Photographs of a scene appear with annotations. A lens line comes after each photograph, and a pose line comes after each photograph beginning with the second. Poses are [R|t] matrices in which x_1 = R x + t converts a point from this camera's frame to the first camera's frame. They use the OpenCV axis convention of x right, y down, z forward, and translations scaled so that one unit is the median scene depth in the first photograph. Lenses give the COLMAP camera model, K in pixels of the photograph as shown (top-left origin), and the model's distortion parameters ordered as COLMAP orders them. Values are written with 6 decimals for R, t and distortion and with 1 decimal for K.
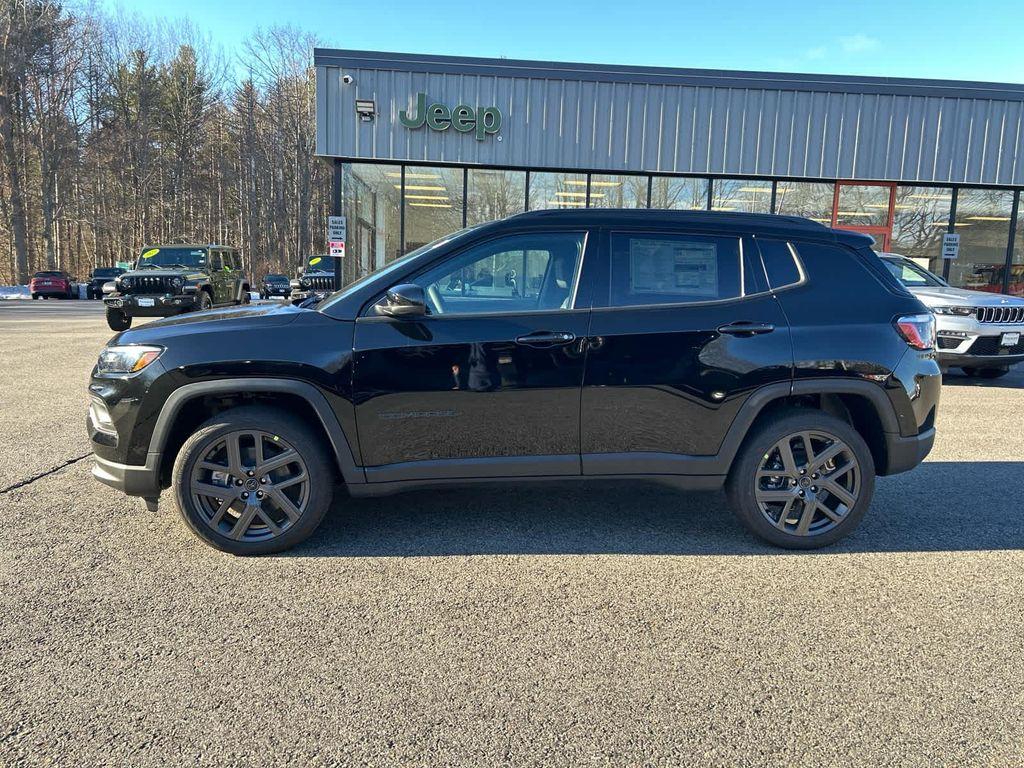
lens RADIAL K [[767.4, 0, 520.4], [0, 767.4, 385.2], [0, 0, 1]] dist [0.056445, -0.057913]
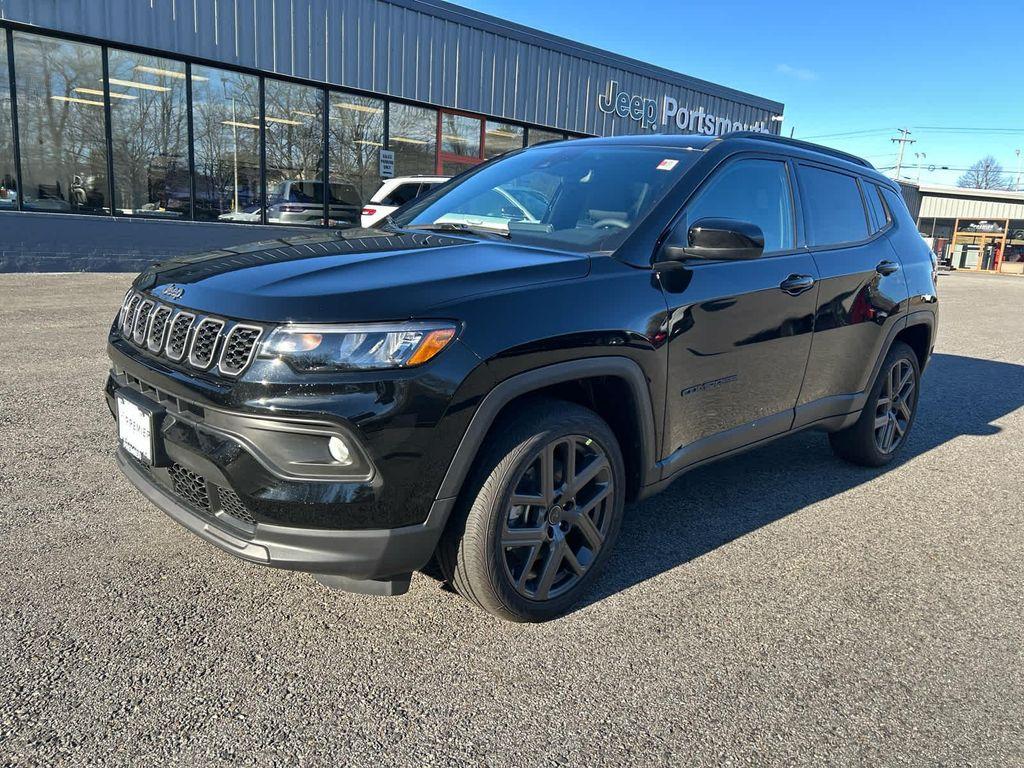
lens RADIAL K [[767.4, 0, 520.4], [0, 767.4, 385.2], [0, 0, 1]] dist [0.056445, -0.057913]
pose [[0.770471, -0.112898, 0.627398, -0.748833], [0.049159, 0.991784, 0.118098, -0.062709], [-0.635577, -0.060149, 0.769691, 0.485591]]
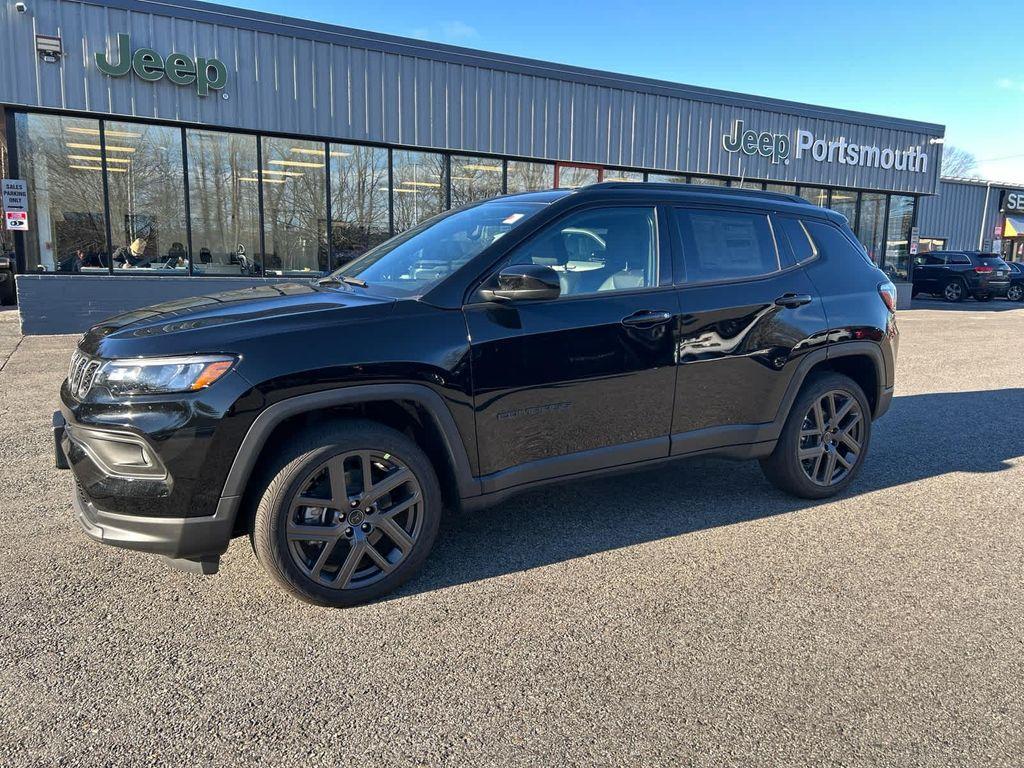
lens RADIAL K [[767.0, 0, 514.9], [0, 767.0, 383.2], [0, 0, 1]] dist [0.055724, -0.055305]
pose [[0.900041, -0.083105, 0.427808, -0.507923], [0.070600, 0.996487, 0.045046, -0.033799], [-0.430049, -0.010340, 0.902746, 0.195514]]
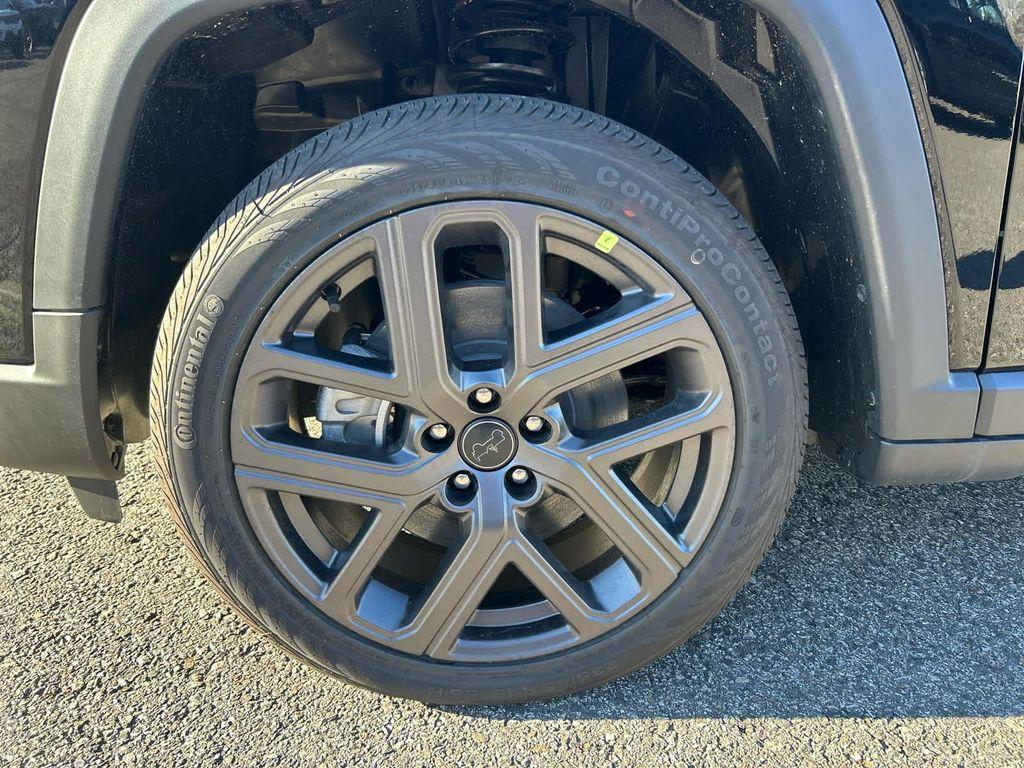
lens RADIAL K [[767.4, 0, 520.4], [0, 767.4, 385.2], [0, 0, 1]] dist [0.056445, -0.057913]
pose [[0.998788, 0.001780, -0.049181, -0.312213], [0.008818, 0.976700, 0.214426, 0.058532], [0.048417, -0.214600, 0.975501, 0.743027]]
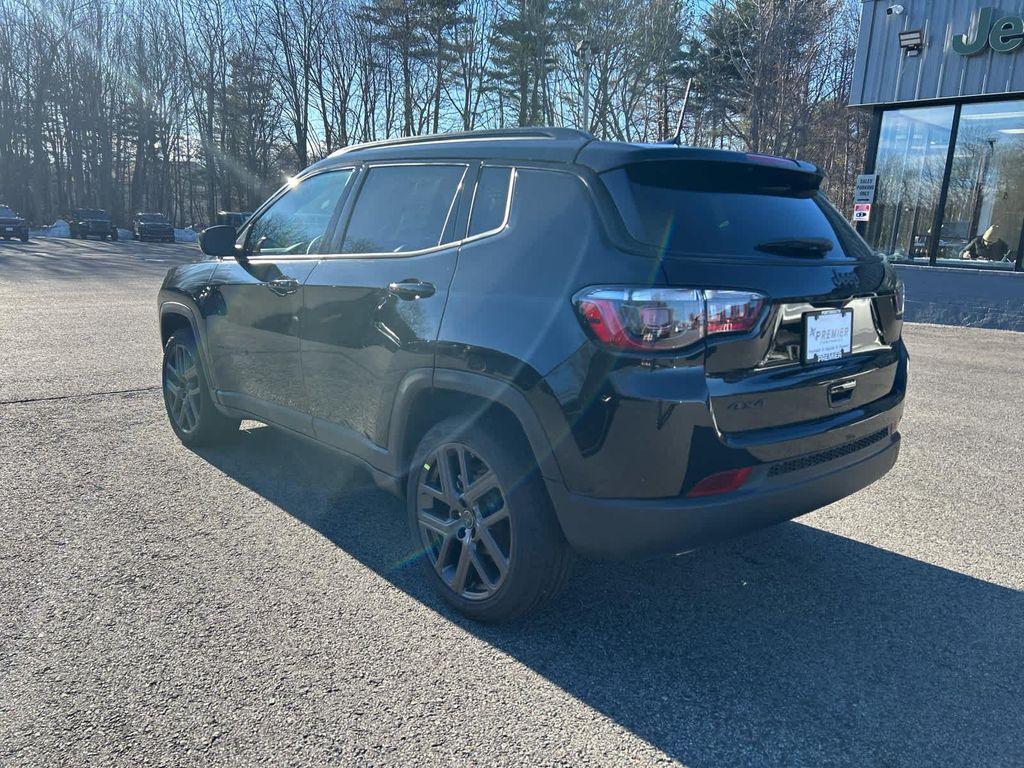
lens RADIAL K [[767.4, 0, 520.4], [0, 767.4, 385.2], [0, 0, 1]] dist [0.056445, -0.057913]
pose [[0.610409, 0.157163, -0.776338, 0.921204], [-0.131084, 0.986647, 0.096670, -0.066326], [0.781164, 0.042757, 0.622860, 0.610657]]
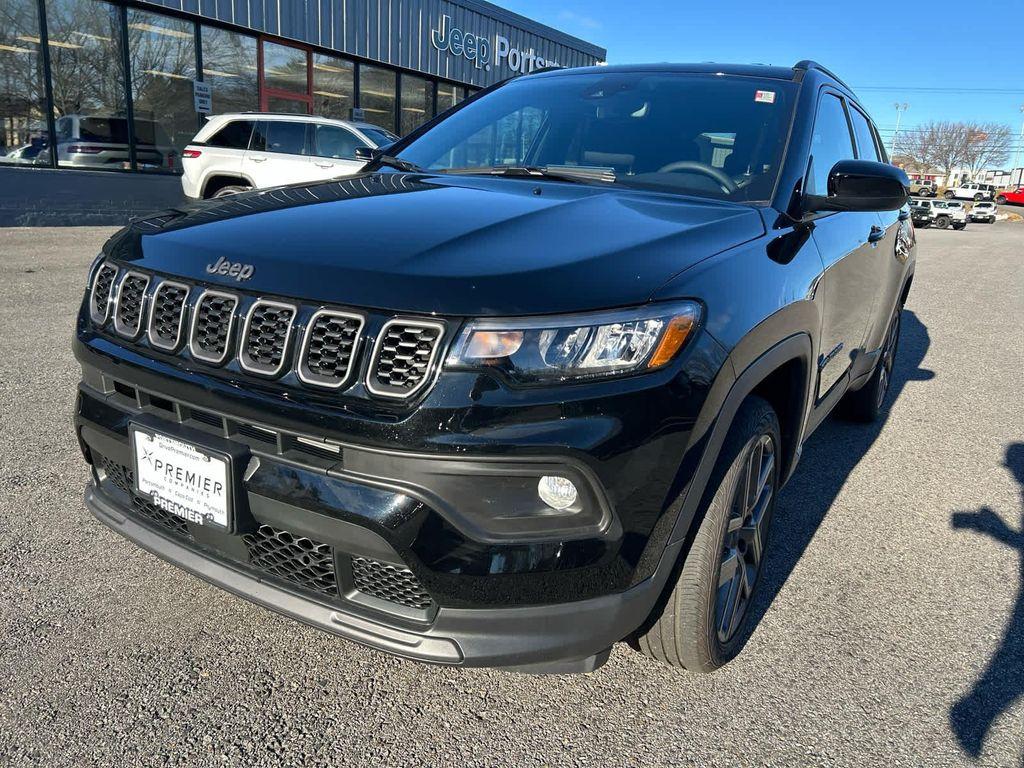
lens RADIAL K [[774.6, 0, 521.5], [0, 774.6, 386.1], [0, 0, 1]] dist [0.019375, -0.000590]
pose [[0.584485, -0.197311, 0.787049, -0.812641], [0.065770, 0.978312, 0.196418, -0.087705], [-0.808735, -0.063040, 0.584785, 0.774252]]
